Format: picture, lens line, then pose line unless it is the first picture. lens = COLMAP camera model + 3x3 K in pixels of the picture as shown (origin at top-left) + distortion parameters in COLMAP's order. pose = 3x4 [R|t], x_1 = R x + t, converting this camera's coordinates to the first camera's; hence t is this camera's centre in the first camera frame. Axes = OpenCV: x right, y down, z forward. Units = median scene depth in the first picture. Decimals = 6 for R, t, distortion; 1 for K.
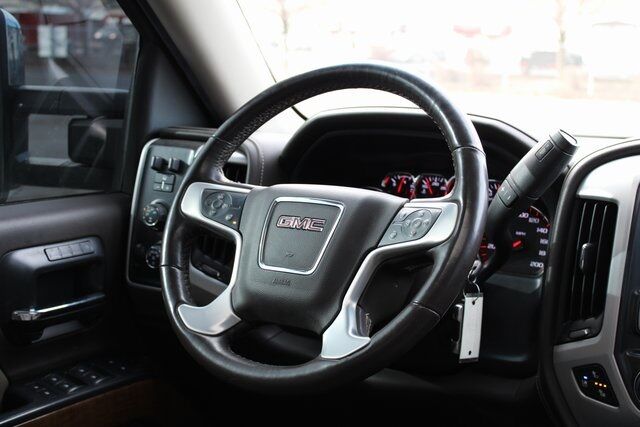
lens RADIAL K [[927.2, 0, 320.0], [0, 927.2, 214.2], [0, 0, 1]] dist [-0.031569, 0.000000]
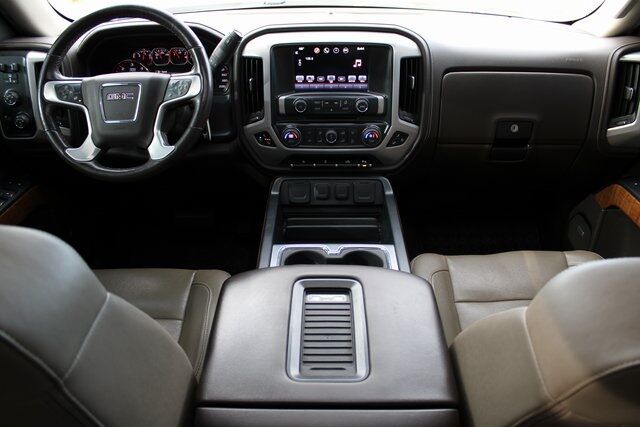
lens RADIAL K [[530.5, 0, 320.6], [0, 530.5, 210.6], [0, 0, 1]] dist [-0.108348, 0.026556]
pose [[0.856617, -0.286216, 0.429287, -0.190171], [0.112117, 0.915407, 0.386601, -0.140537], [-0.503624, -0.283039, 0.816243, -0.186481]]
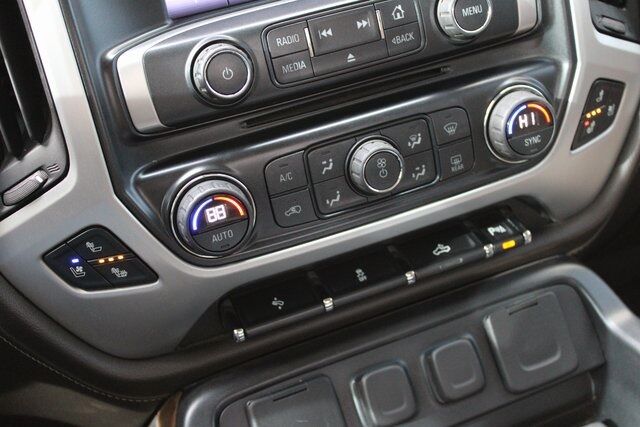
lens RADIAL K [[884.1, 0, 320.3], [0, 884.1, 216.5], [0, 0, 1]] dist [-0.056280, 0.000000]
pose [[0.595513, -0.451946, 0.664161, 0.054719], [0.297782, 0.892033, 0.340004, 0.029393], [-0.746117, -0.004702, 0.665798, 0.551556]]
